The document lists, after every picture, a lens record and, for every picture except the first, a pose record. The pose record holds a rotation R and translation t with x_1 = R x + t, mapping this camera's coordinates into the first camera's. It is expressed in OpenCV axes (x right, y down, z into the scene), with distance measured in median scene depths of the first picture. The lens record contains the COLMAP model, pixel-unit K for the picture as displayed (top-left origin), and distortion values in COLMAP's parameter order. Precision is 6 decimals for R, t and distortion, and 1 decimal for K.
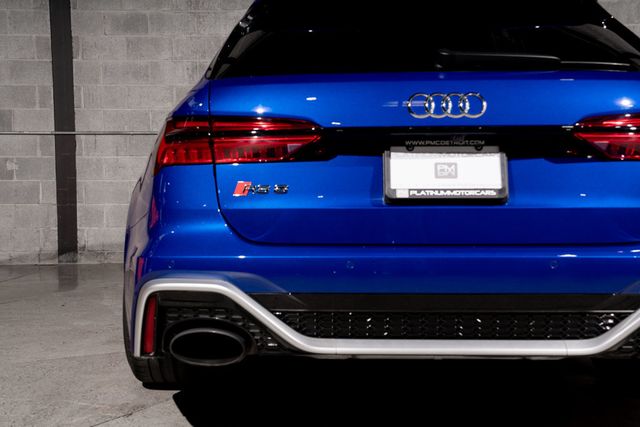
lens RADIAL K [[930.4, 0, 320.0], [0, 930.4, 213.5], [0, 0, 1]] dist [0.202815, 0.107882]
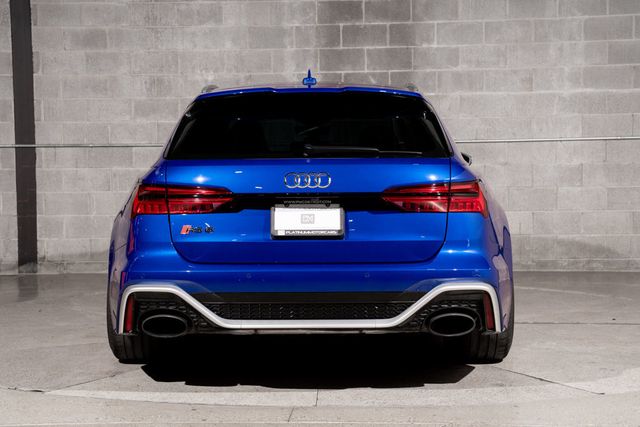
lens RADIAL K [[1164.3, 0, 306.9], [0, 1164.3, 210.0], [0, 0, 1]] dist [0.225182, 0.223546]
pose [[0.999994, -0.003366, -0.000016, 0.126621], [0.003366, 0.999994, 0.000759, -0.060362], [0.000014, -0.000759, 1.000000, -1.028446]]
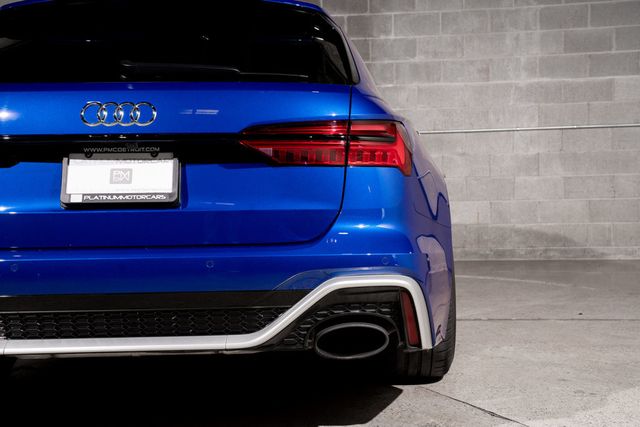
lens RADIAL K [[910.5, 0, 320.0], [0, 910.5, 213.5], [0, 0, 1]] dist [0.184381, 0.115645]
pose [[0.999939, -0.010994, 0.000776, 0.338902], [0.010995, 0.999939, -0.001254, -0.000313], [-0.000762, 0.001262, 0.999999, -0.030800]]
